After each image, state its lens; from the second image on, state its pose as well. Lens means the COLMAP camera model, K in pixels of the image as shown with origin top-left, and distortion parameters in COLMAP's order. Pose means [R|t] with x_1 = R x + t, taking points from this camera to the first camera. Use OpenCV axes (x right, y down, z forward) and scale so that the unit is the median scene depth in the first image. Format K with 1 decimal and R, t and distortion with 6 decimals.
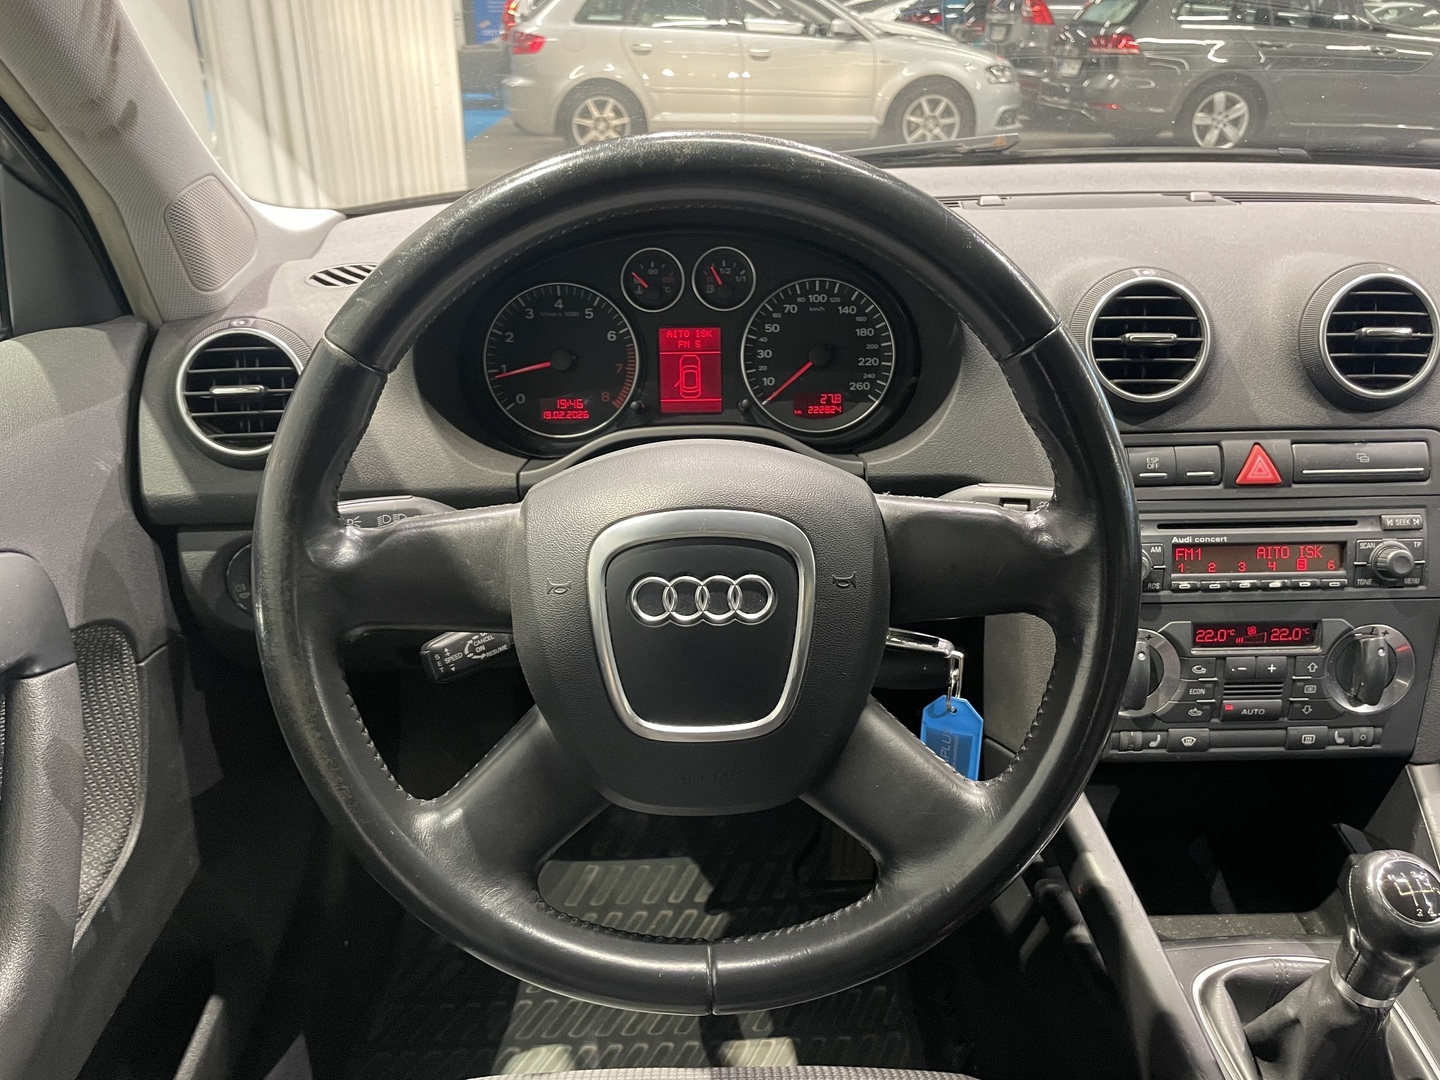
lens RADIAL K [[1090.5, 0, 720.0], [0, 1090.5, 540.0], [0, 0, 1]] dist [0.081371, -0.116854]
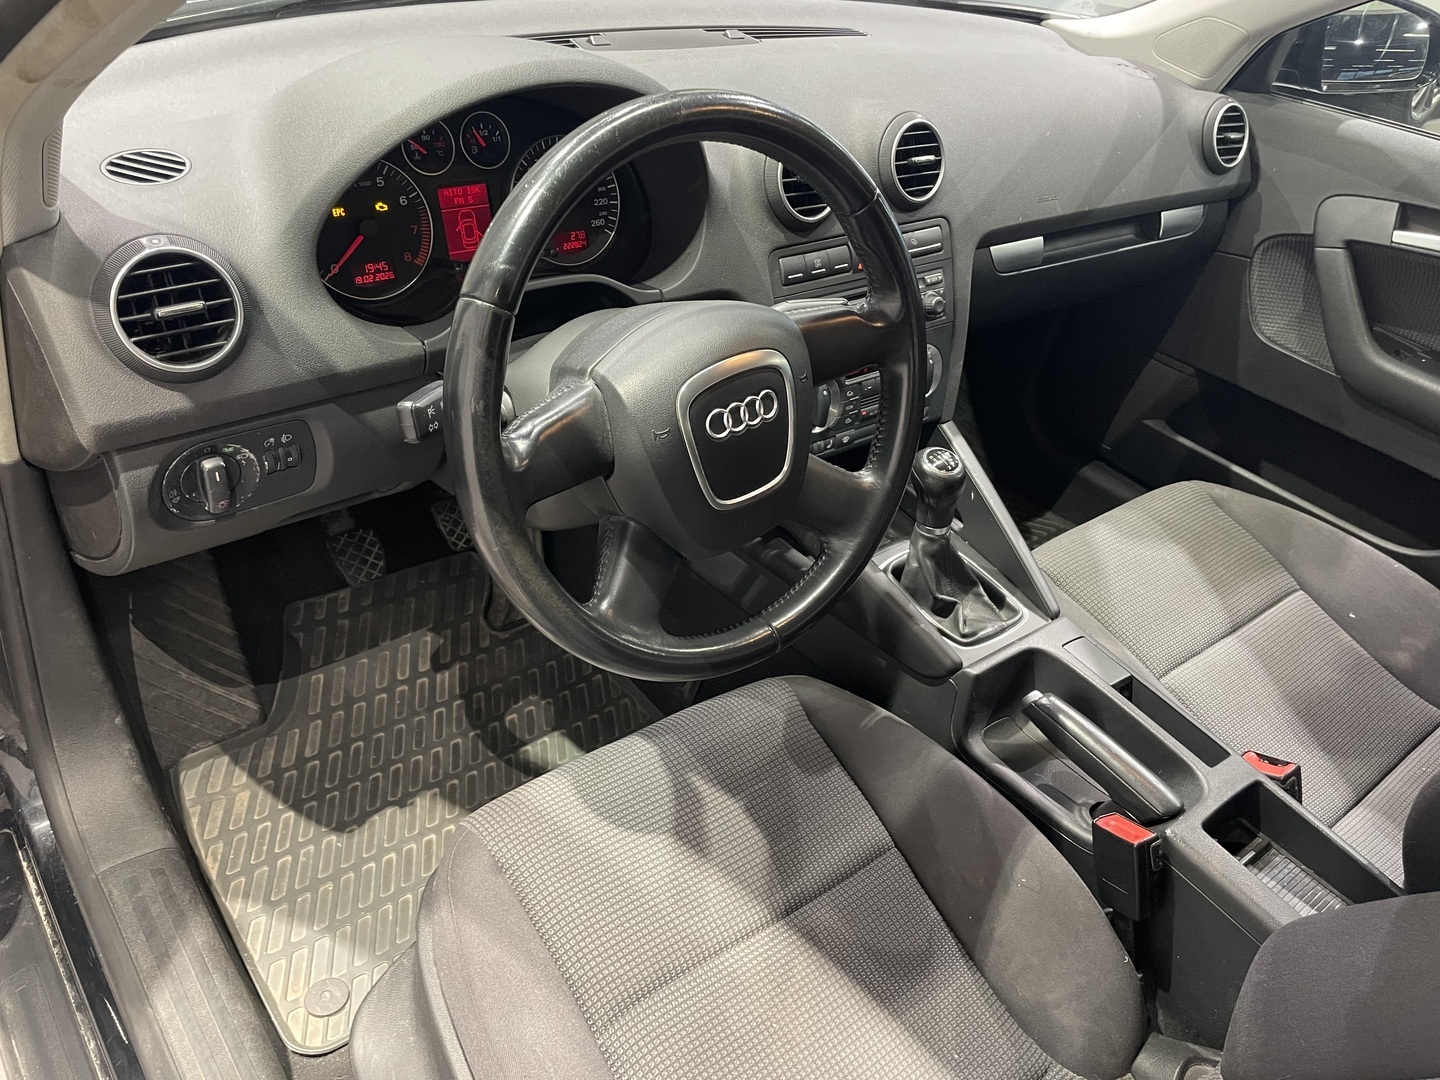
lens RADIAL K [[1090.5, 0, 720.0], [0, 1090.5, 540.0], [0, 0, 1]] dist [0.081371, -0.116854]
pose [[0.794889, -0.269711, 0.543514, -0.610643], [0.135665, 0.952097, 0.274054, -0.134406], [-0.591393, -0.144106, 0.793402, -0.154998]]
